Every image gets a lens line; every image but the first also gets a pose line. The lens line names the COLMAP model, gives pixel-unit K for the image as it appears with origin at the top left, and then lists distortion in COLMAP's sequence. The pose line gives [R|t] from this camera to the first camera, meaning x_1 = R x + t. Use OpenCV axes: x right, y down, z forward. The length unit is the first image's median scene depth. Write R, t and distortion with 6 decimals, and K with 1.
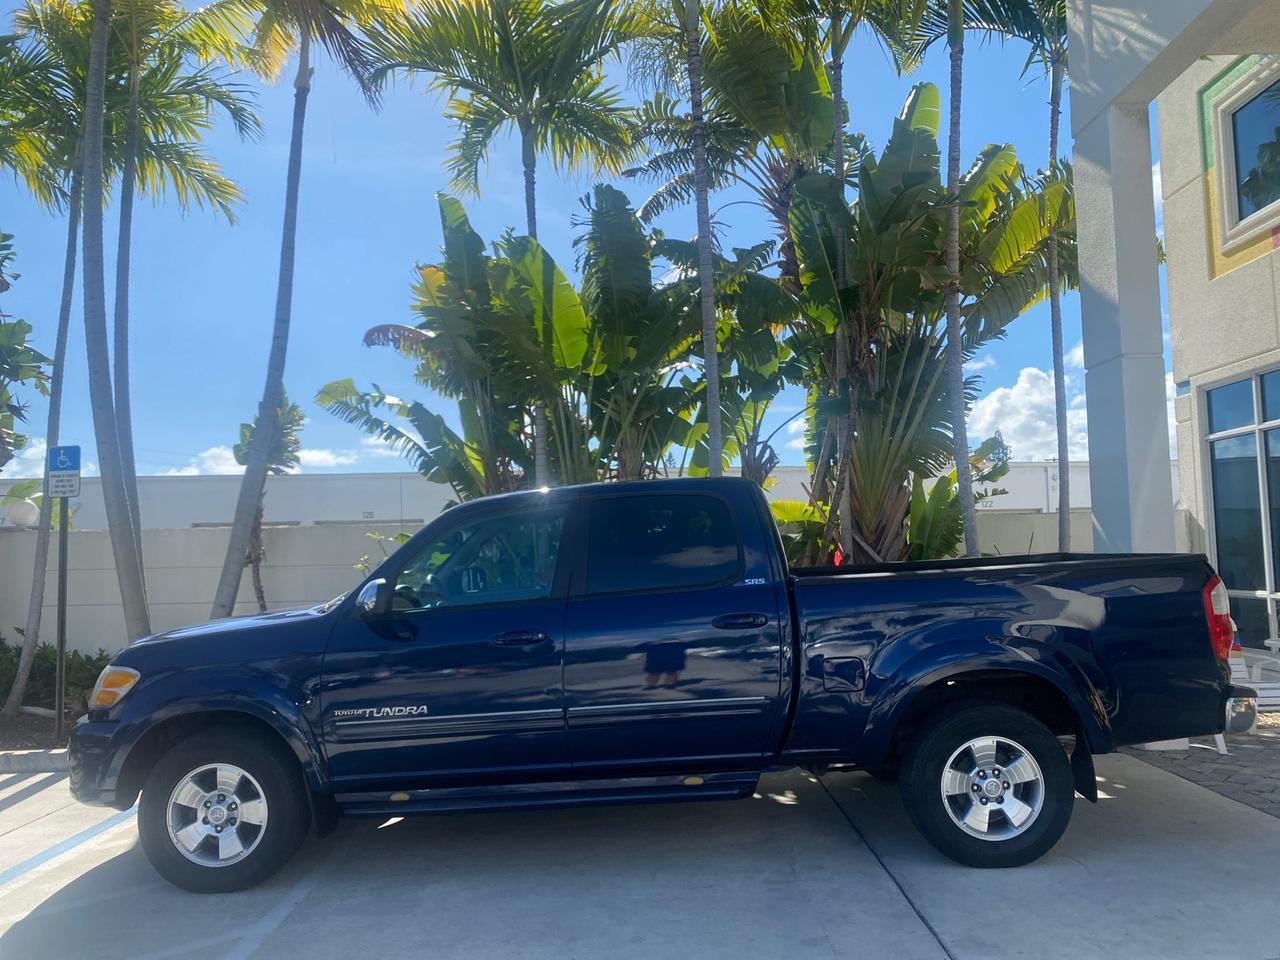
lens RADIAL K [[981.3, 0, 648.1], [0, 981.3, 477.2], [0, 0, 1]] dist [0.026414, -0.026687]
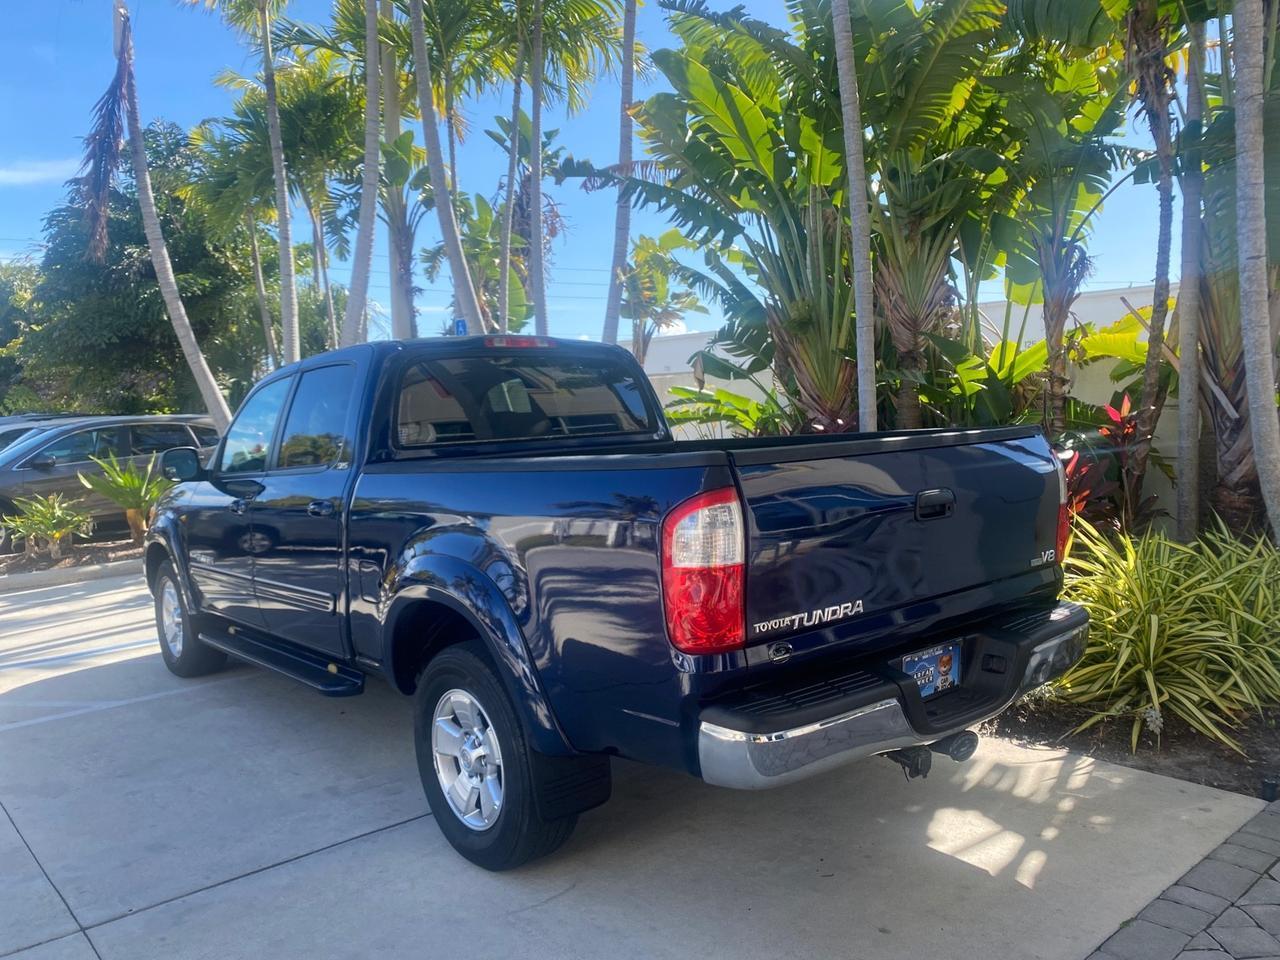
lens RADIAL K [[981.3, 0, 640.8], [0, 981.3, 486.4], [0, 0, 1]] dist [0.026414, -0.026687]
pose [[0.654753, 0.063497, -0.753171, 0.527101], [0.074129, 0.986266, 0.147592, 0.010740], [0.752199, -0.152468, 0.641054, 0.360350]]
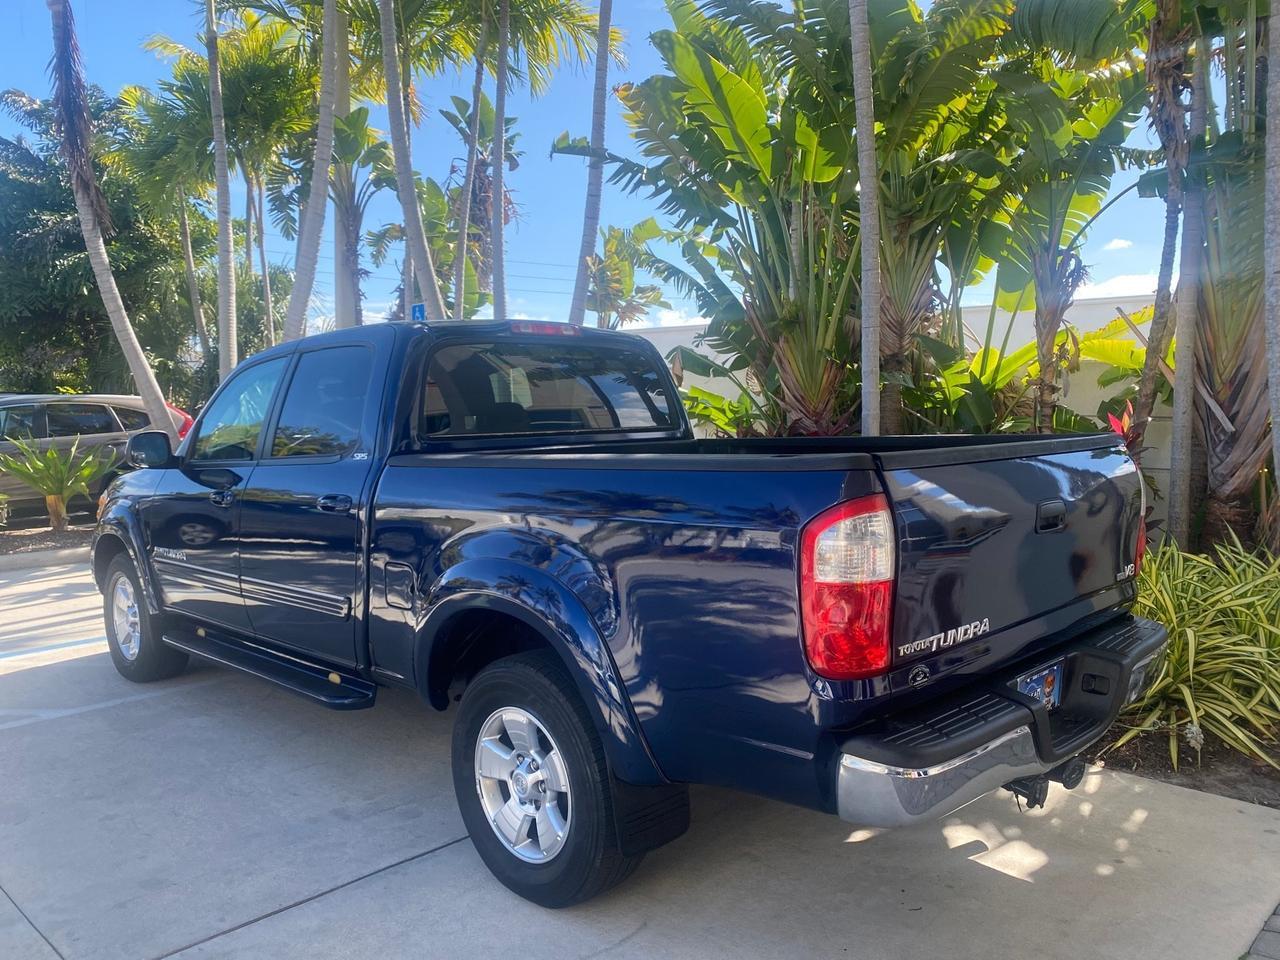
lens RADIAL K [[981.3, 0, 643.1], [0, 981.3, 483.1], [0, 0, 1]] dist [0.026414, -0.026687]
pose [[0.717766, 0.079868, -0.691688, 0.461644], [0.037572, 0.987509, 0.153014, 0.010265], [0.695270, -0.135817, 0.705800, 0.337057]]
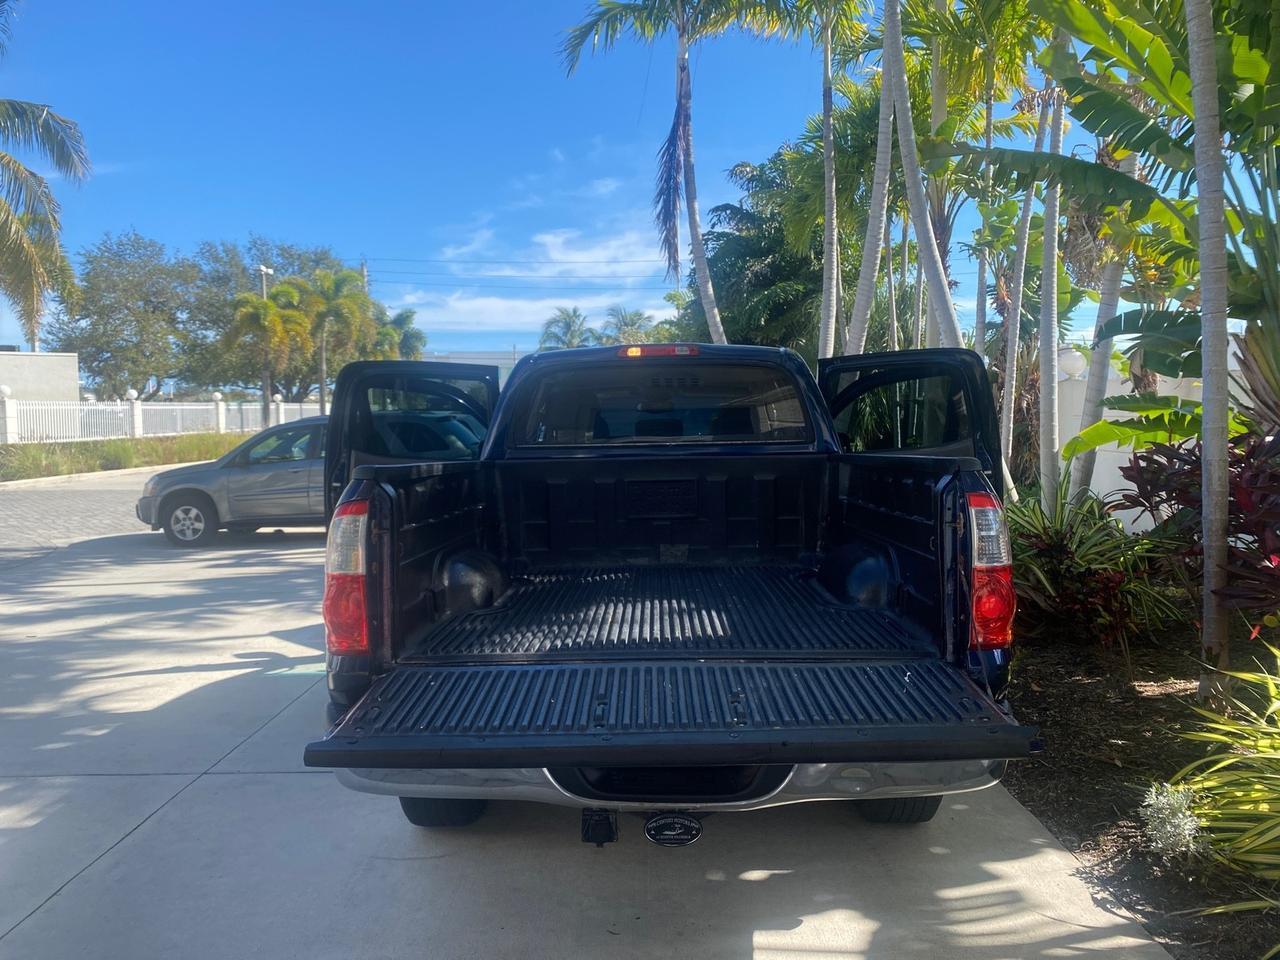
lens RADIAL K [[981.3, 0, 630.0], [0, 981.3, 482.7], [0, 0, 1]] dist [0.026414, -0.026687]
pose [[-0.008116, 0.092463, -0.995683, 0.631455], [0.087686, 0.991946, 0.091401, 0.029315], [0.996115, -0.086565, -0.016158, 0.657438]]
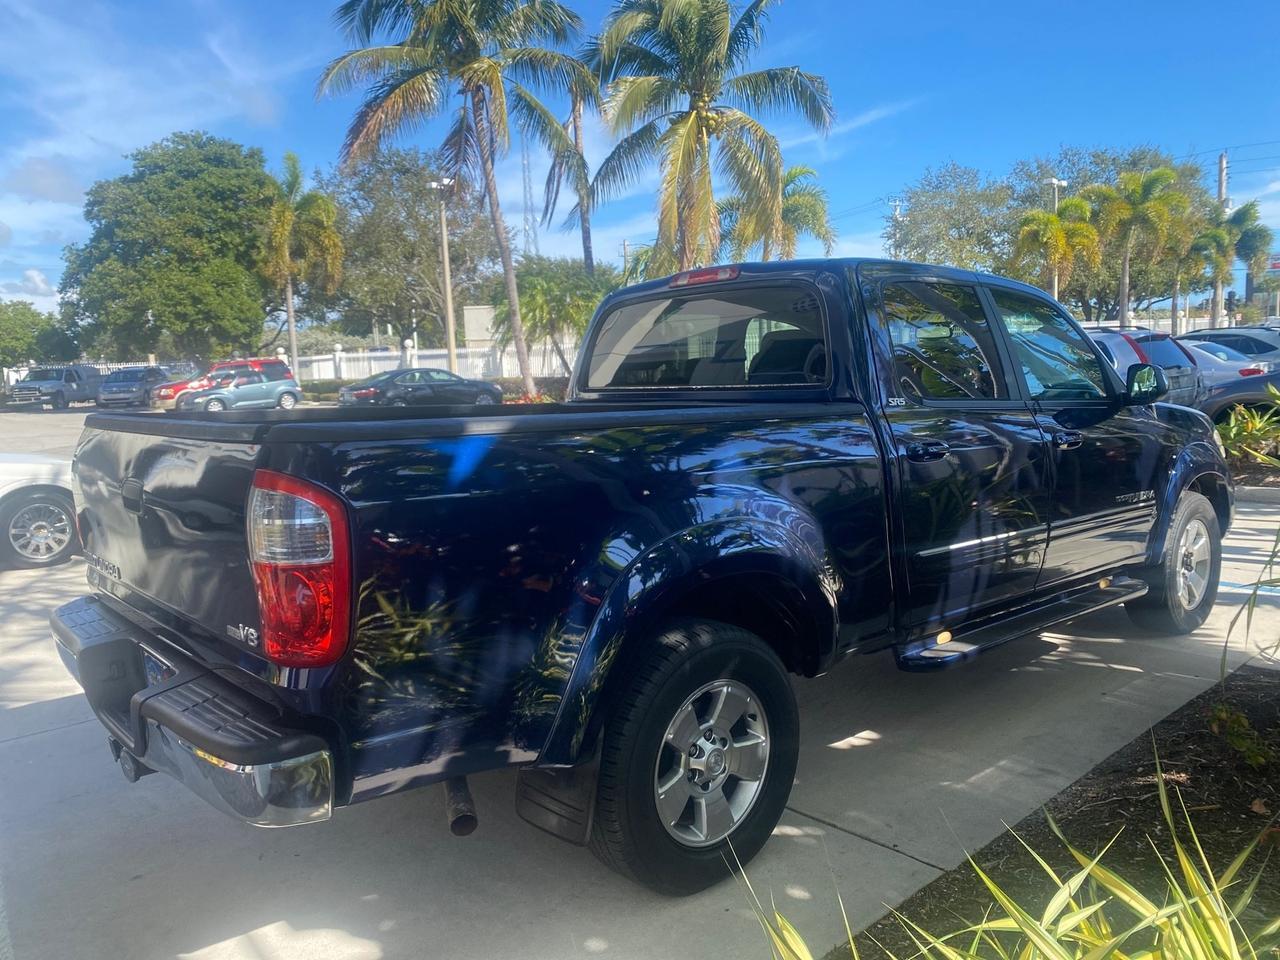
lens RADIAL K [[981.3, 0, 641.3], [0, 981.3, 470.3], [0, 0, 1]] dist [0.026414, -0.026687]
pose [[-0.741658, 0.127698, -0.658511, 0.401971], [0.103758, 0.991736, 0.075458, 0.063014], [0.662705, -0.012362, -0.748779, 1.014839]]
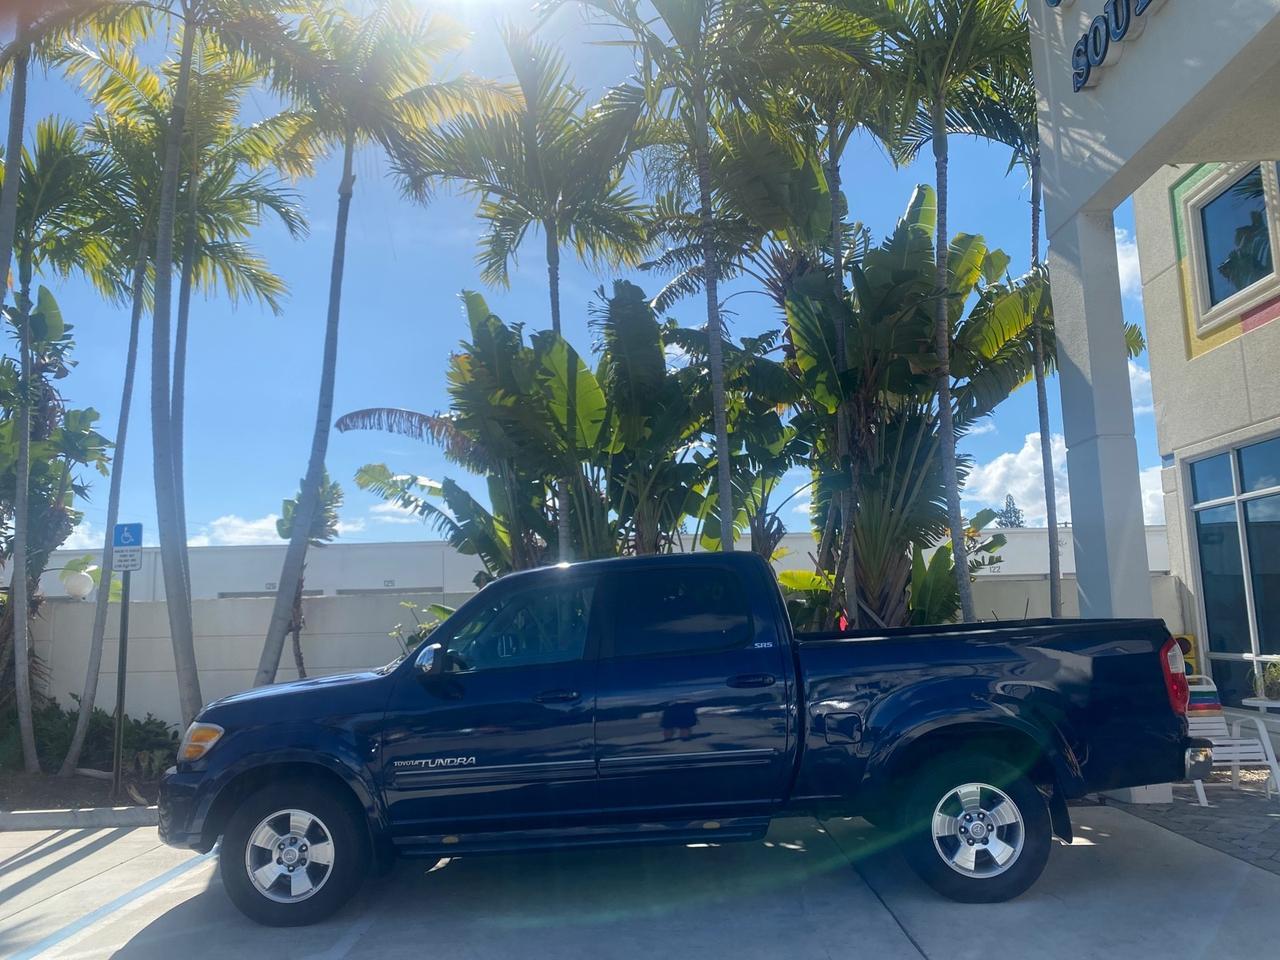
lens RADIAL K [[981.3, 0, 643.7], [0, 981.3, 476.9], [0, 0, 1]] dist [0.026414, -0.026687]
pose [[0.999854, -0.007186, -0.015513, -0.005892], [0.006141, 0.997777, -0.066356, -0.007465], [0.015955, 0.066251, 0.997675, -0.083183]]
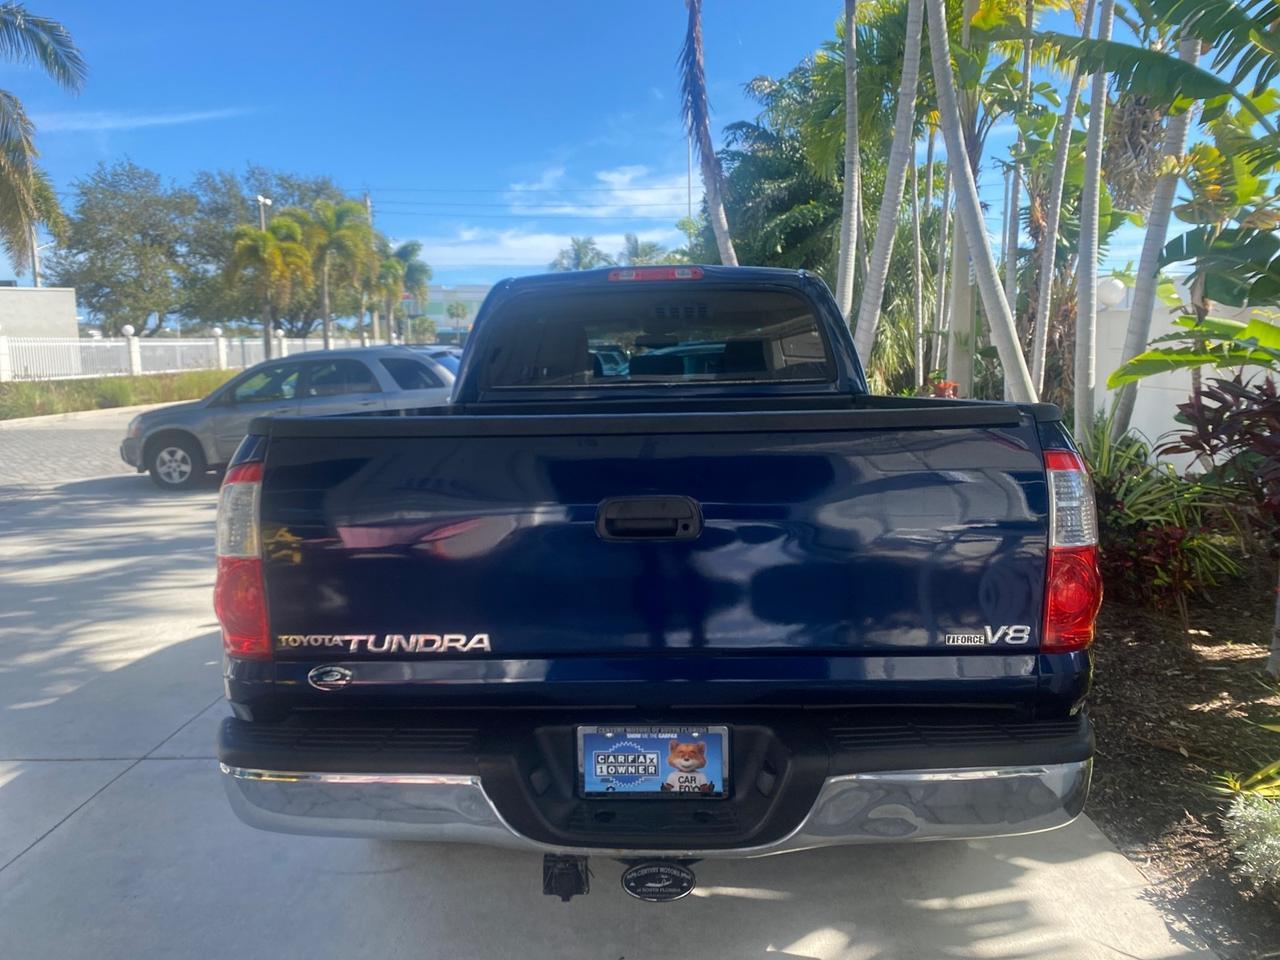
lens RADIAL K [[981.3, 0, 631.0], [0, 981.3, 498.4], [0, 0, 1]] dist [0.026414, -0.026687]
pose [[-0.019461, 0.172649, -0.984791, 0.559542], [0.091554, 0.981147, 0.170201, 0.032032], [0.995610, -0.086850, -0.034901, 0.666012]]
